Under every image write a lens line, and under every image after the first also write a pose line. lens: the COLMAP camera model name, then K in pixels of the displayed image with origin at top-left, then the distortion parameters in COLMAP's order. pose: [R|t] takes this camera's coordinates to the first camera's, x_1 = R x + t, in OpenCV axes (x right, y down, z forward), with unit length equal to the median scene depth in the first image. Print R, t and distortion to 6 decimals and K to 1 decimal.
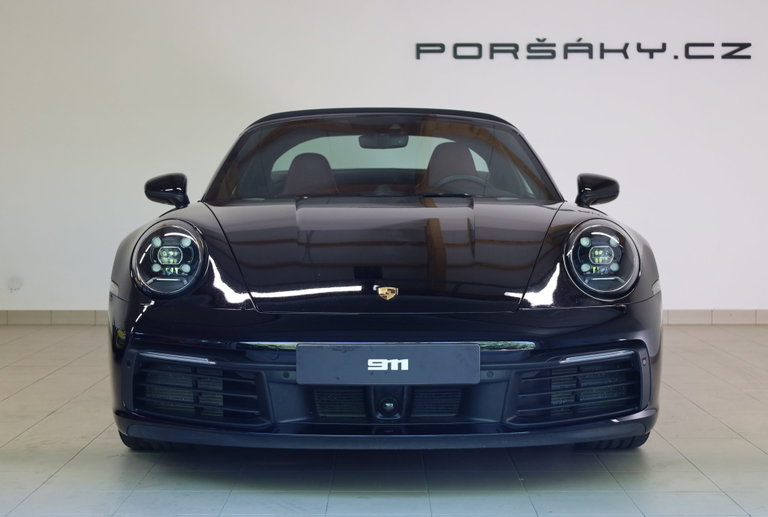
lens RADIAL K [[1370.0, 0, 384.0], [0, 1370.0, 258.5], [0, 0, 1]] dist [-0.022616, -0.021626]
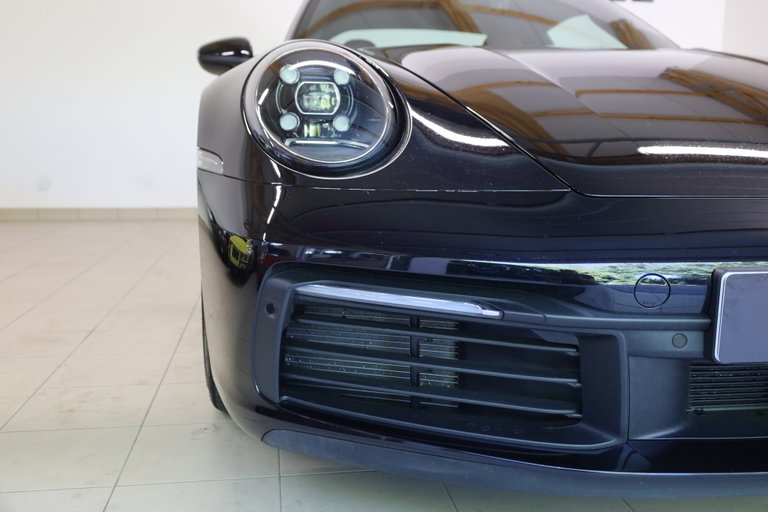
lens RADIAL K [[773.6, 0, 405.6], [0, 773.6, 255.9], [0, 0, 1]] dist [-0.007360, -0.003691]
pose [[0.986336, -0.018968, 0.163652, -0.184597], [0.002319, 0.994850, 0.101334, 0.031303], [-0.164731, -0.099569, 0.981300, 0.731776]]
